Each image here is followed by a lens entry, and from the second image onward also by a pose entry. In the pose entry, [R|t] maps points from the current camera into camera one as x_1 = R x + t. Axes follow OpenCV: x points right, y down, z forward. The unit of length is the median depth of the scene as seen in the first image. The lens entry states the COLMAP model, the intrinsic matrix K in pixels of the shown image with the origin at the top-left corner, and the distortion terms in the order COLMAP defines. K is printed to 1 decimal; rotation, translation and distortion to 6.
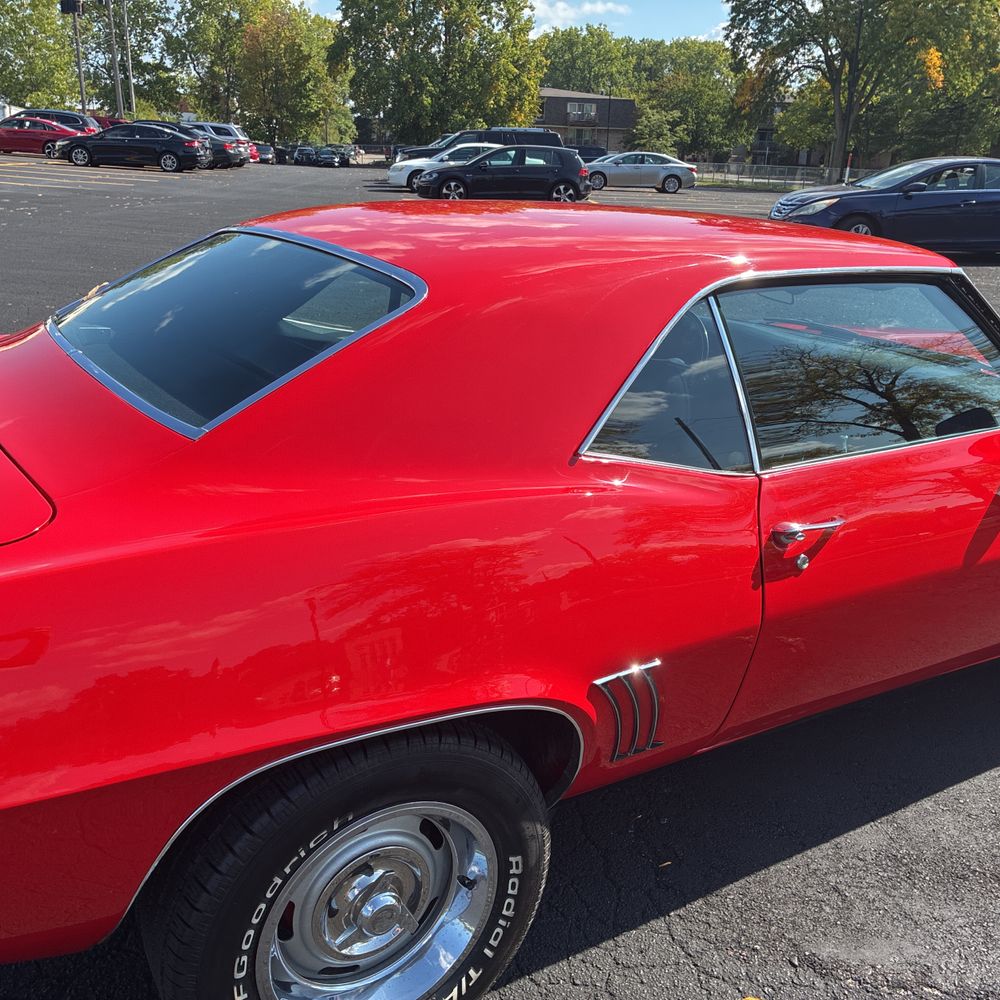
lens RADIAL K [[1024.8, 0, 500.0], [0, 1024.8, 500.0], [0, 0, 1]] dist [0.006928, 0.027375]
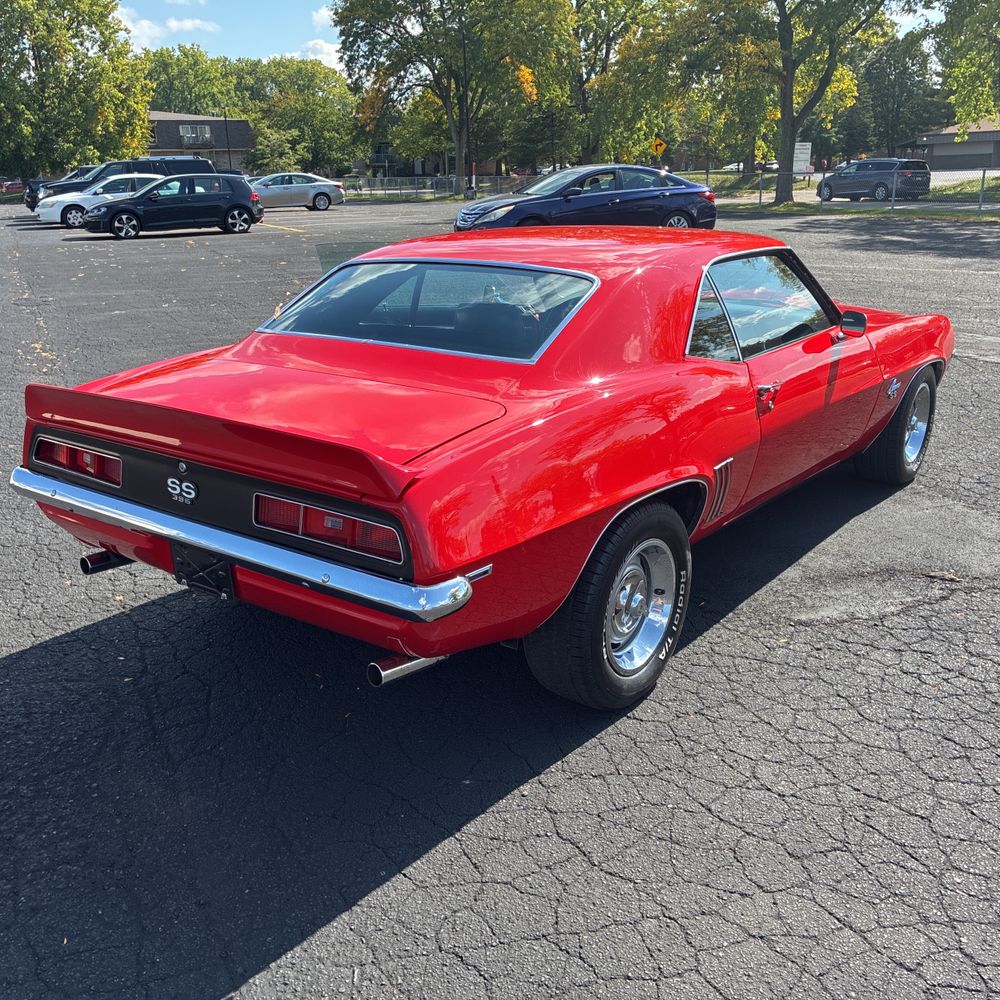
lens RADIAL K [[1024.6, 0, 507.4], [0, 1024.6, 489.8], [0, 0, 1]] dist [0.026858, 0.011788]
pose [[0.931508, -0.162637, 0.325334, -0.032671], [0.169899, 0.985442, 0.006169, 0.004969], [-0.321601, 0.049527, 0.945579, -0.025656]]
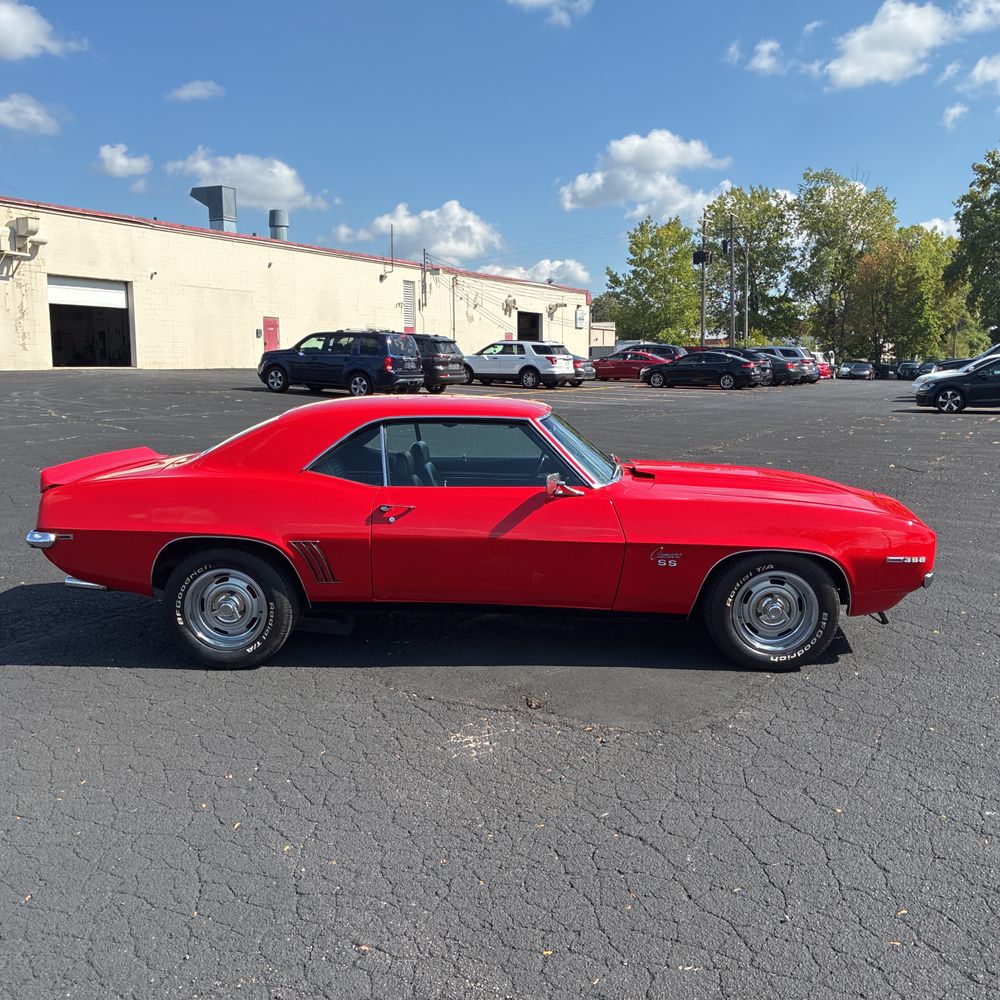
lens RADIAL K [[1047.8, 0, 503.5], [0, 1047.8, 504.6], [0, 0, 1]] dist [0.012556, -0.009432]
pose [[0.829345, 0.034279, -0.557684, 0.085022], [-0.144507, 0.977316, -0.154828, 0.016561], [0.539726, 0.208995, 0.815486, -0.044620]]
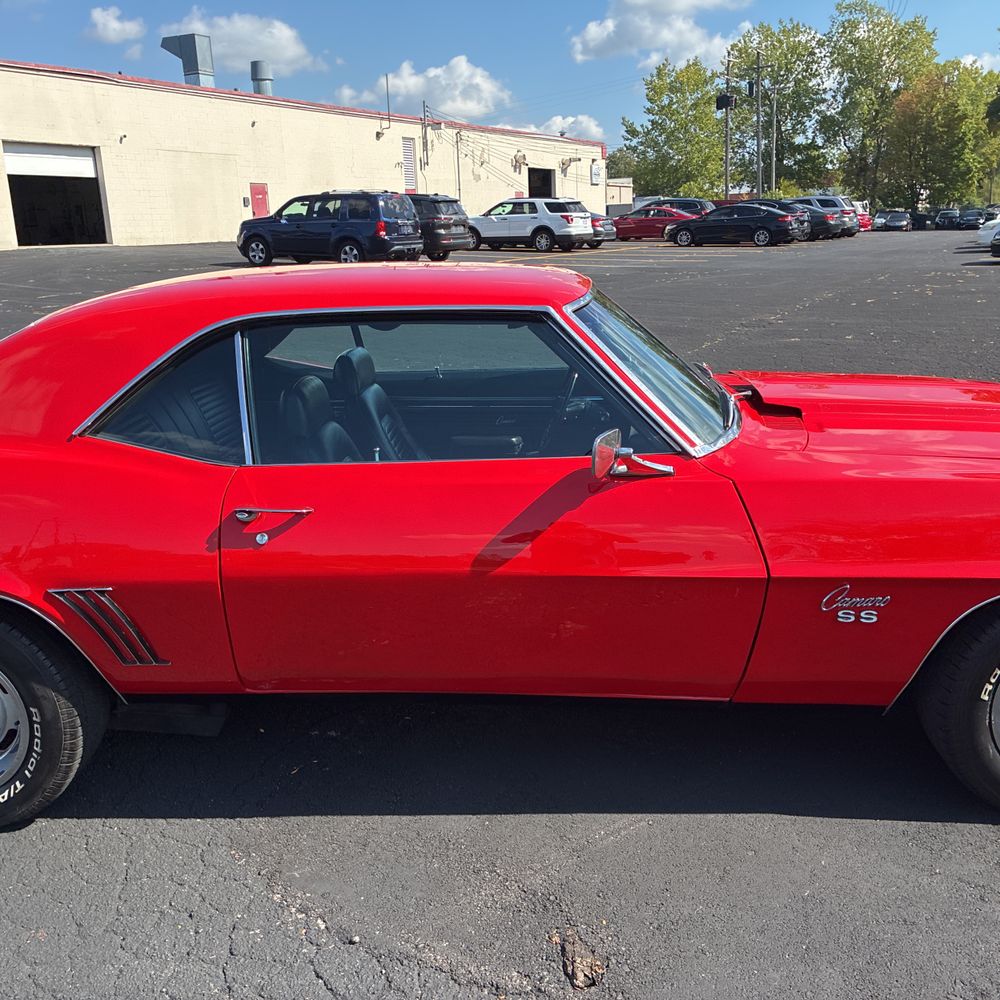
lens RADIAL K [[1040.0, 0, 500.0], [0, 1040.0, 500.0], [0, 0, 1]] dist [-0.015212, 0.050756]
pose [[0.819245, 0.077744, -0.568150, 0.051652], [-0.116532, 0.992665, -0.032199, 0.000810], [0.561479, 0.092587, 0.822295, 0.004599]]
